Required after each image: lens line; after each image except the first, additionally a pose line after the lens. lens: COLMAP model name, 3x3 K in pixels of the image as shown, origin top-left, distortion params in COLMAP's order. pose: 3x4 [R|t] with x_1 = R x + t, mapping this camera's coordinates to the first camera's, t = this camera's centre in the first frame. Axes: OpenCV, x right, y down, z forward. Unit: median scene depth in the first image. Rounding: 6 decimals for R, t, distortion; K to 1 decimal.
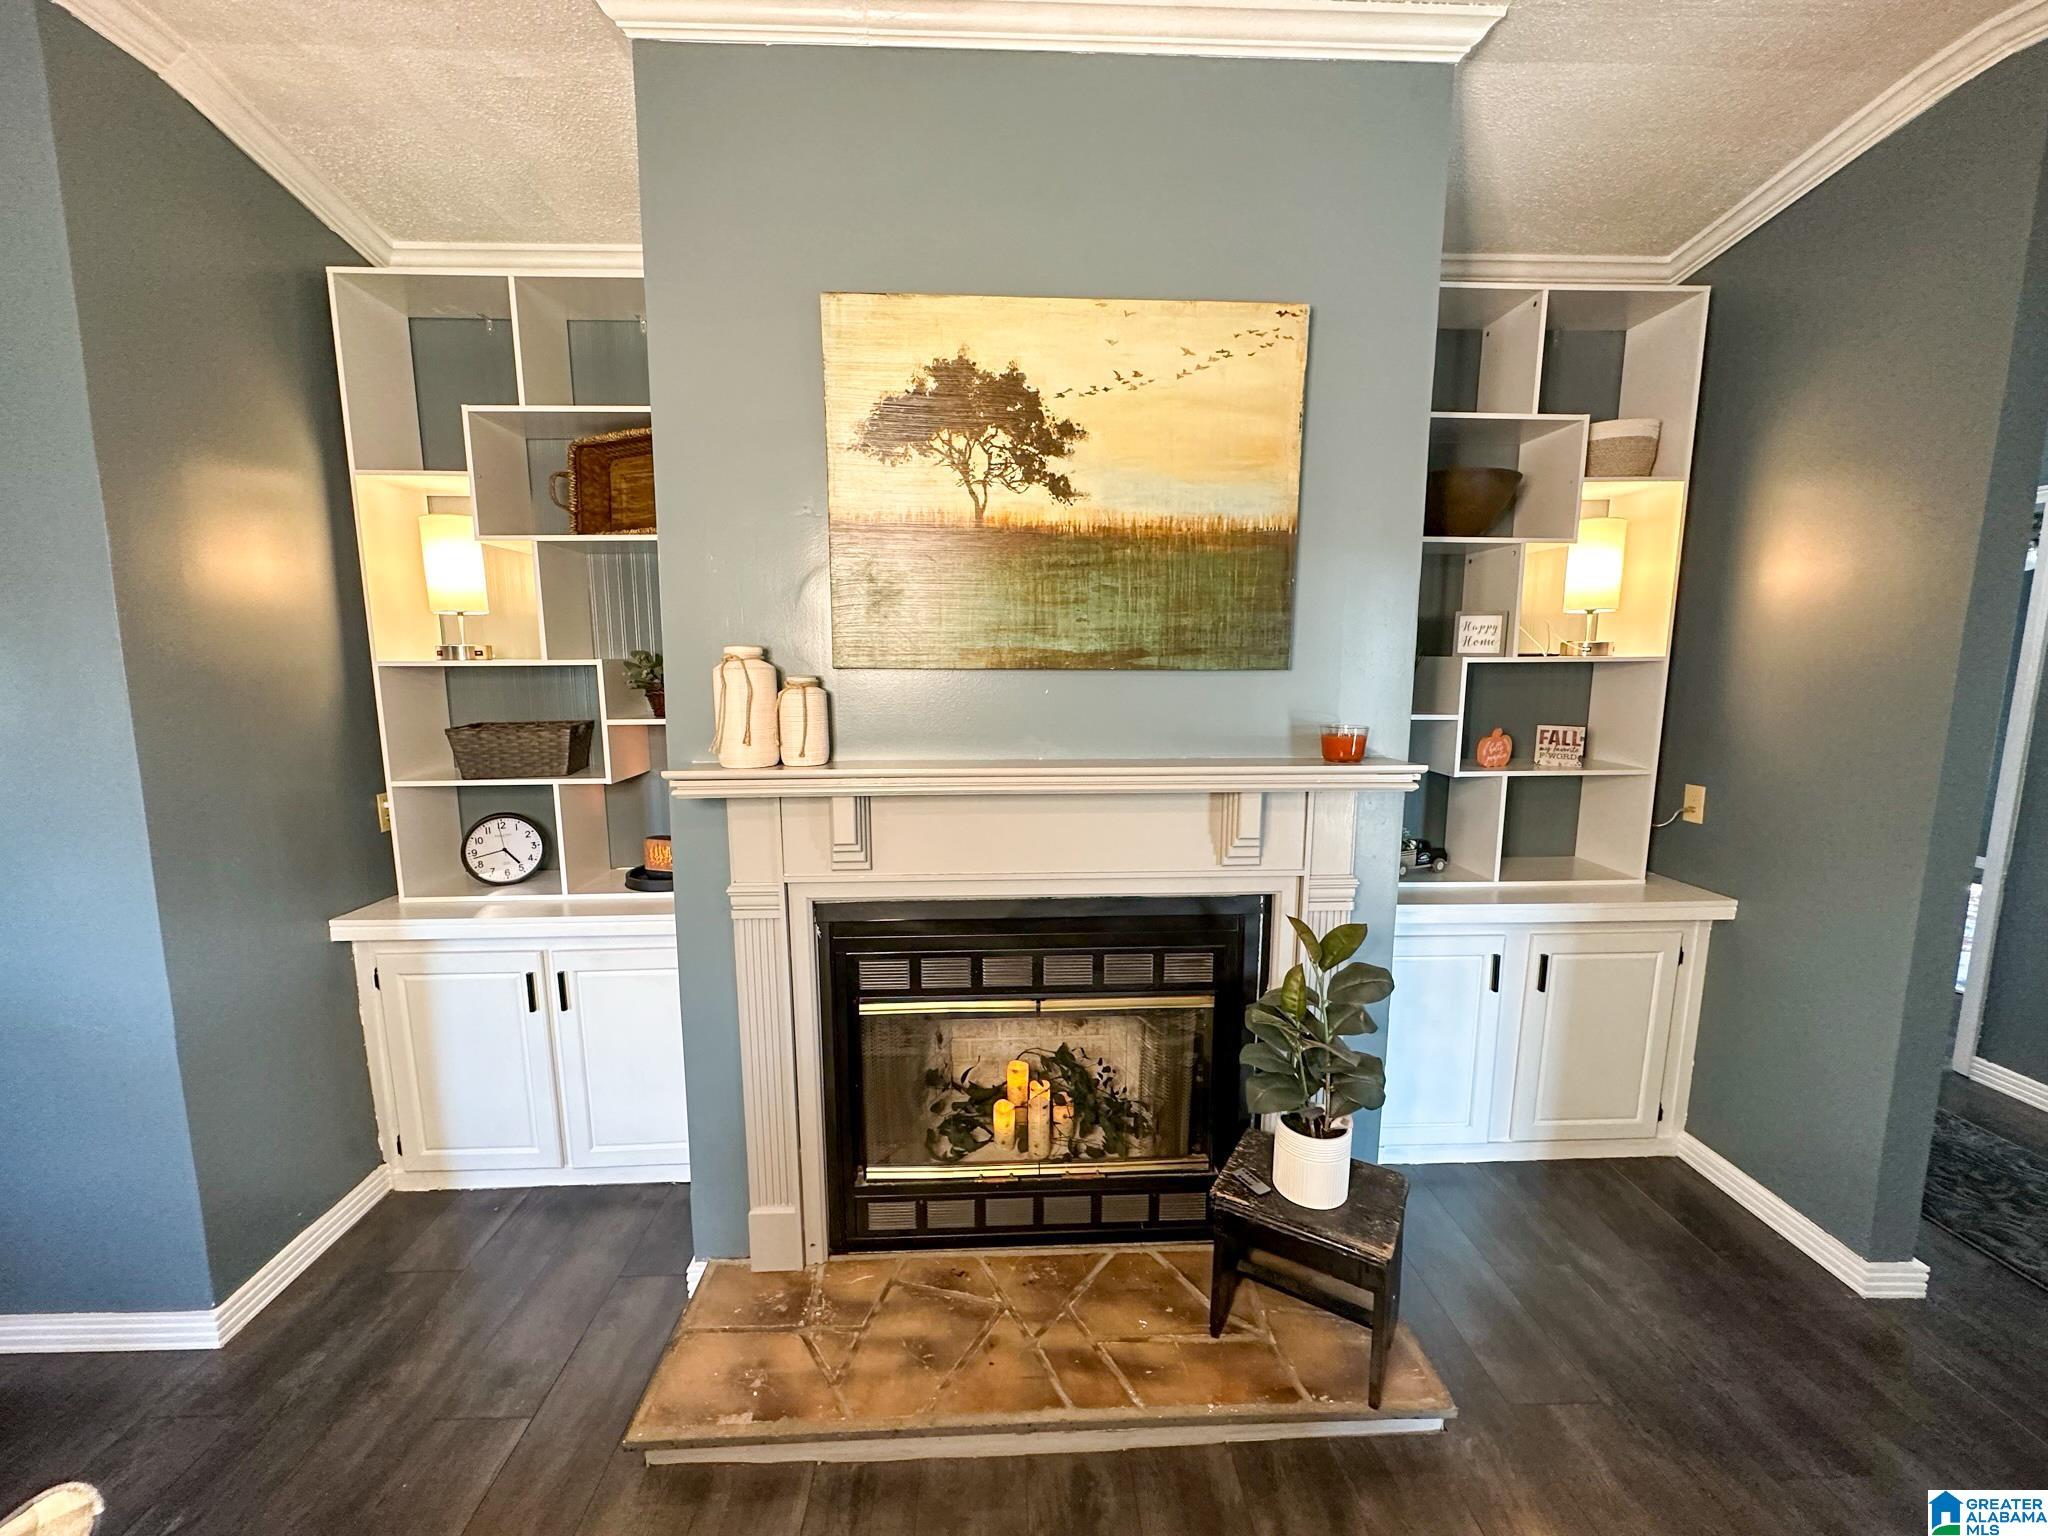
lens RADIAL K [[819.9, 0, 1022.2], [0, 819.9, 766.7], [0, 0, 1]] dist [-0.001694, 0.000578]
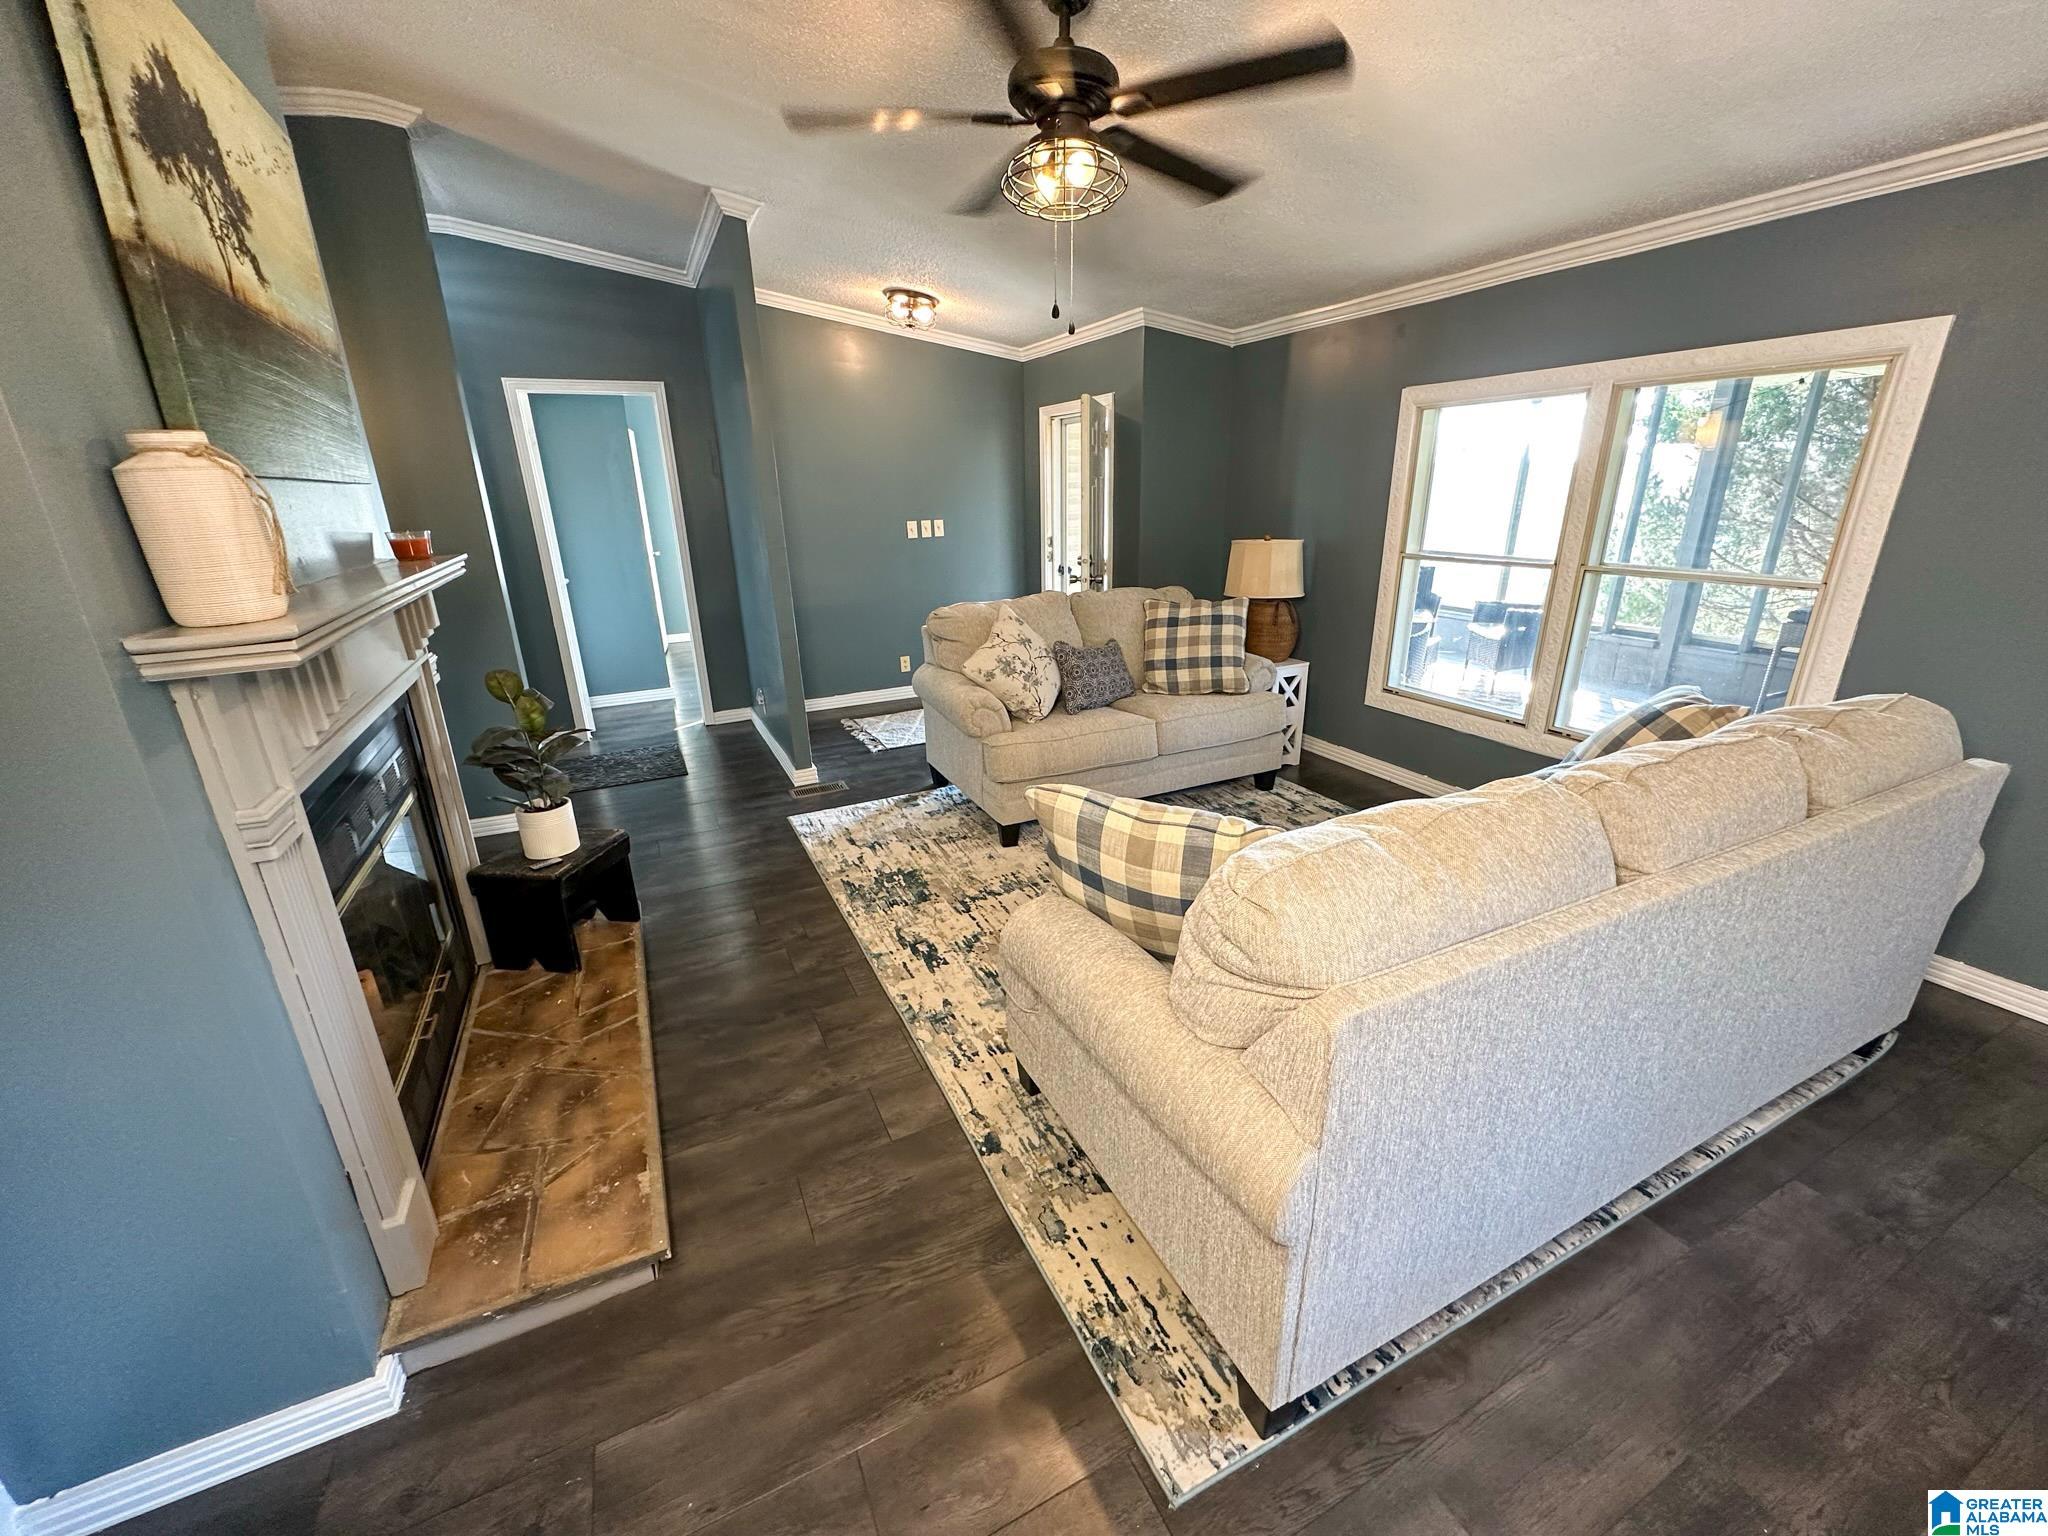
lens RADIAL K [[817.6, 0, 1020.6], [0, 817.6, 765.5], [0, 0, 1]] dist [-0.000622, -0.000293]
pose [[-0.398771, -0.285867, 0.871356, -1.208973], [0.149370, 0.917236, 0.369278, -0.044263], [-0.904804, 0.277412, -0.323067, 0.664278]]
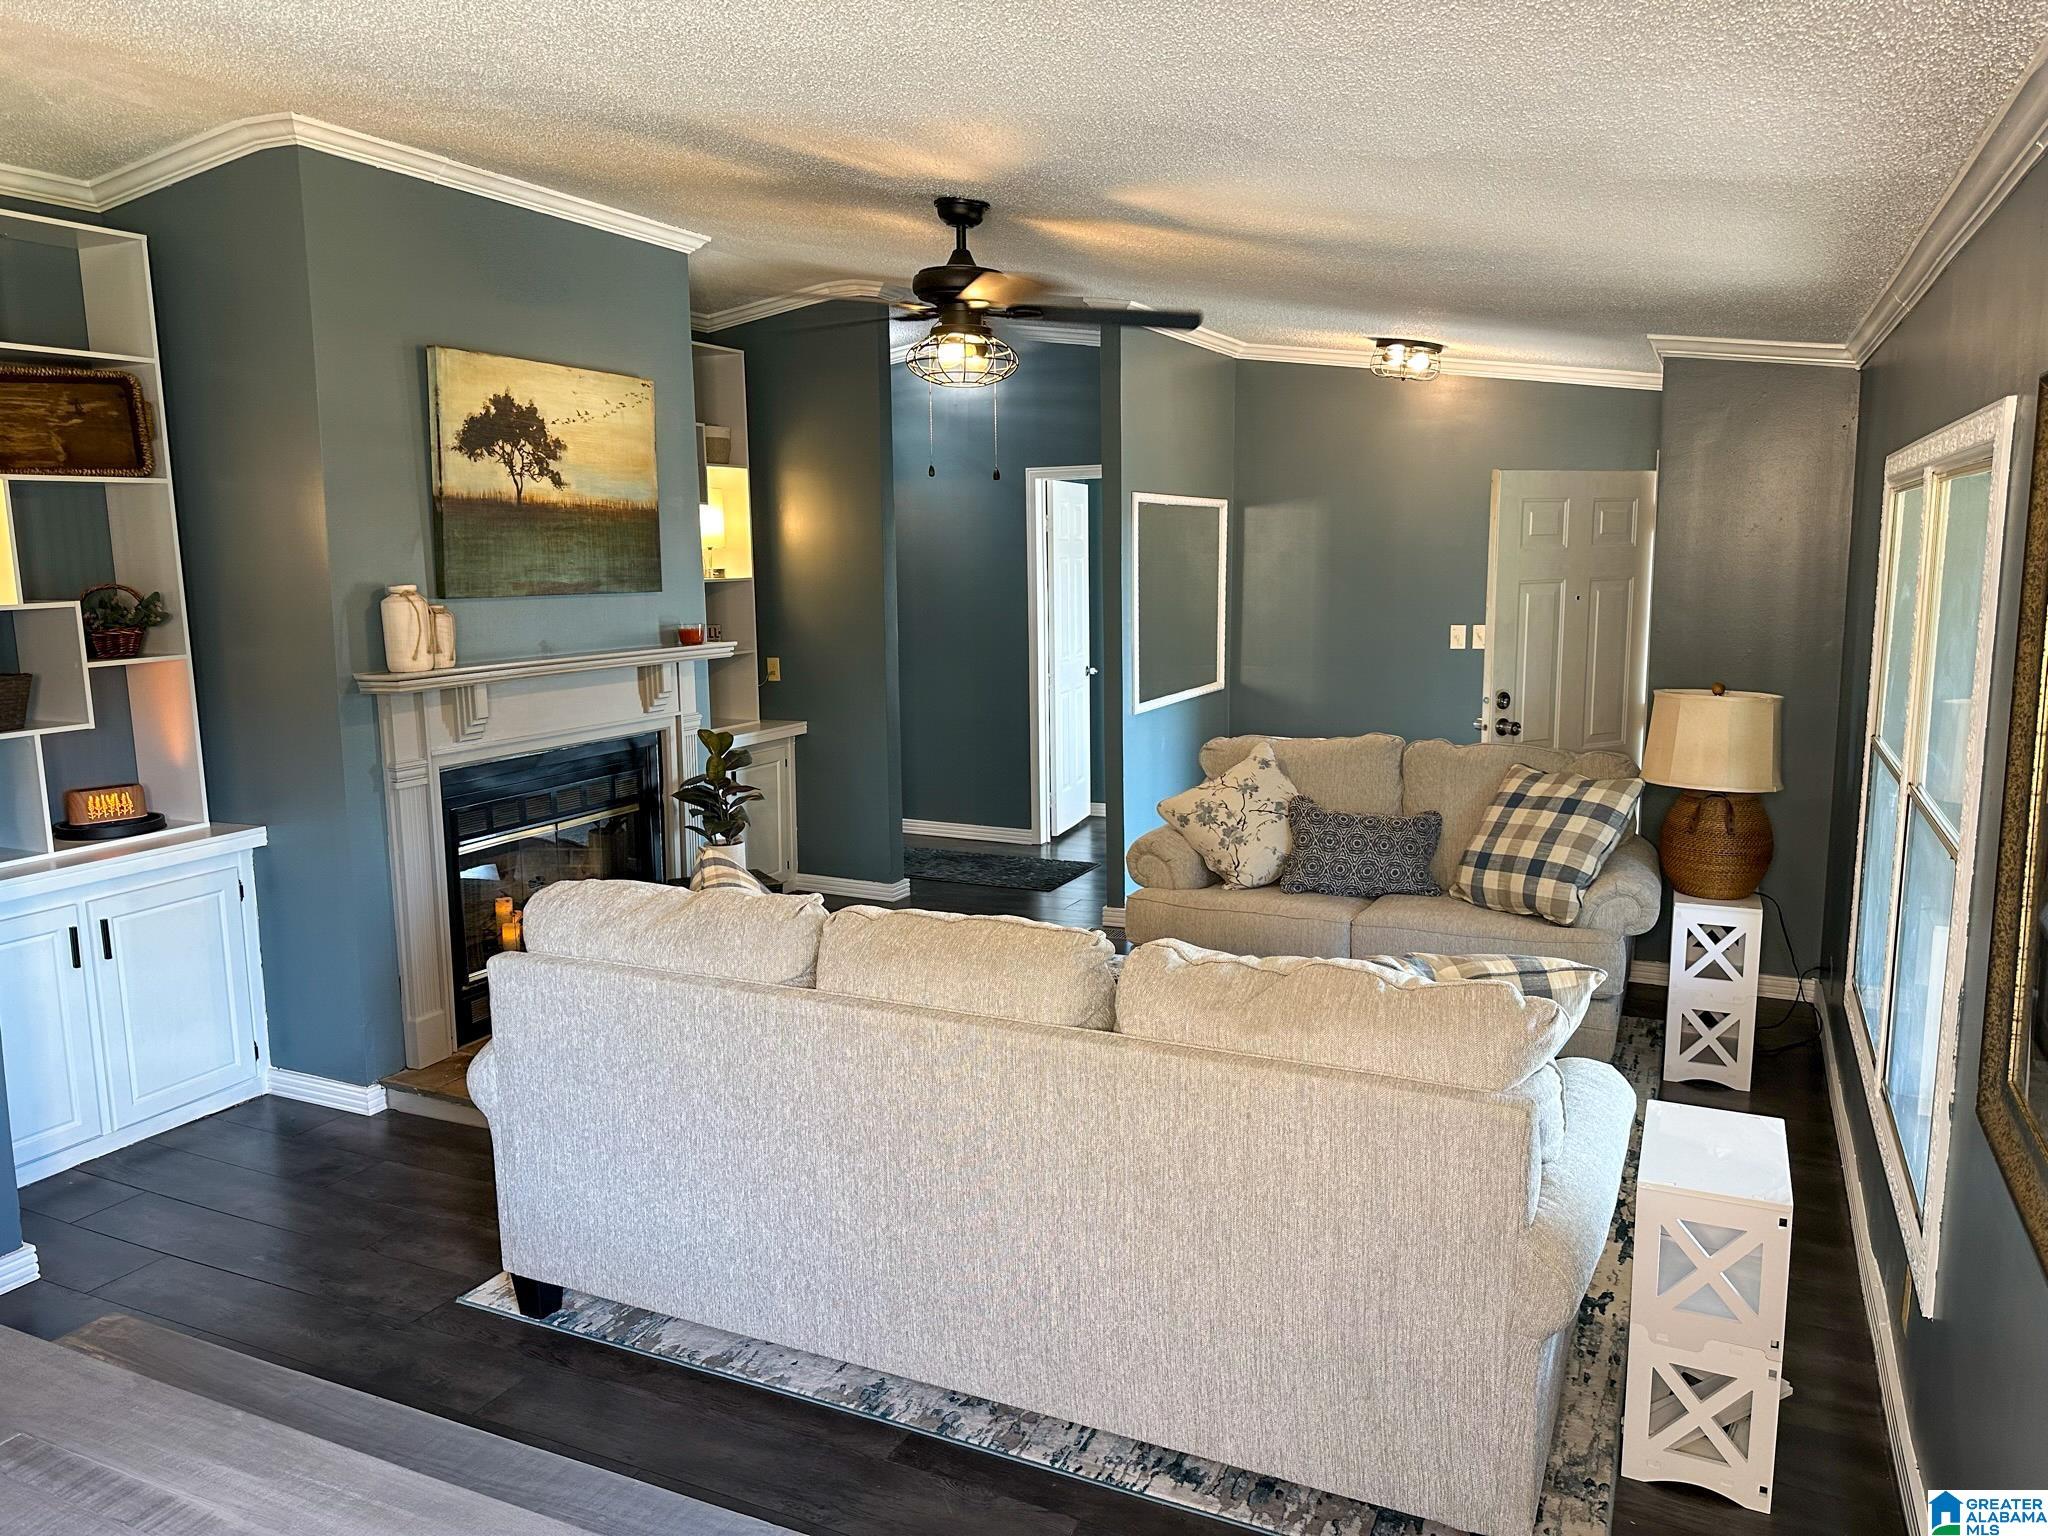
lens RADIAL K [[1439.1, 0, 1024.0], [0, 1439.1, 768.0], [0, 0, 1]] dist [0.036018, -0.000796]
pose [[0.466114, -0.136289, 0.874164, -2.009540], [0.133514, 0.987584, 0.082781, 0.095556], [-0.874592, 0.078128, 0.478523, -1.056576]]
